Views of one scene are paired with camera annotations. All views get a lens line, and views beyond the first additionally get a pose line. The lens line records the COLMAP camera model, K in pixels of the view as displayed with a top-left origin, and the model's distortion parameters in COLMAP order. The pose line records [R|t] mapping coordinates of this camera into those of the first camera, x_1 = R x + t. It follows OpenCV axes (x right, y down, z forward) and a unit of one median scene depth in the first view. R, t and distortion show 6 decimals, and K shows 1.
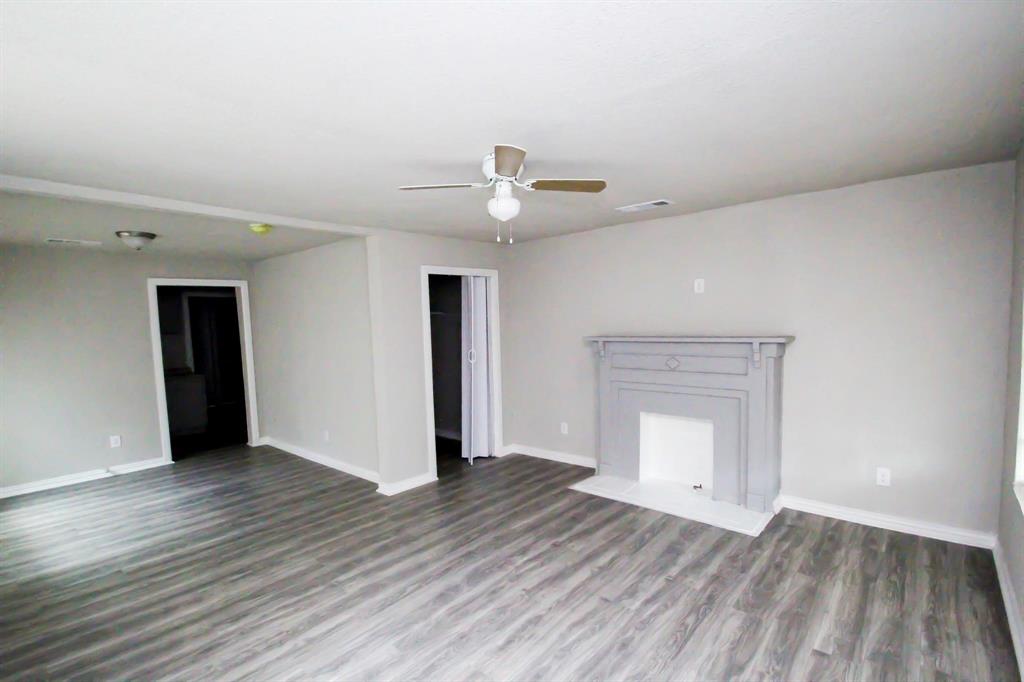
lens RADIAL K [[480.0, 0, 516.8], [0, 480.0, 344.0], [0, 0, 1]] dist [0.000293, -0.000433]
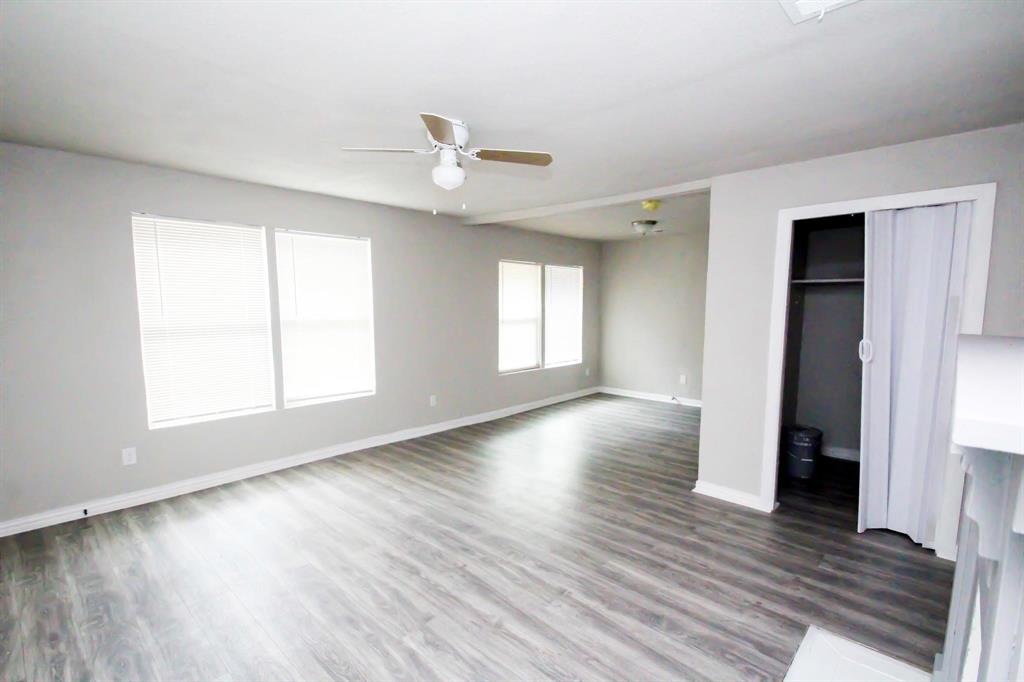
lens RADIAL K [[480.0, 0, 516.5], [0, 480.0, 346.4], [0, 0, 1]] dist [0.000293, -0.000433]
pose [[-0.034207, 0.125606, -0.991490, 0.670098], [-0.048412, 0.990698, 0.127176, -0.046915], [0.998242, 0.052350, -0.027808, 0.797440]]
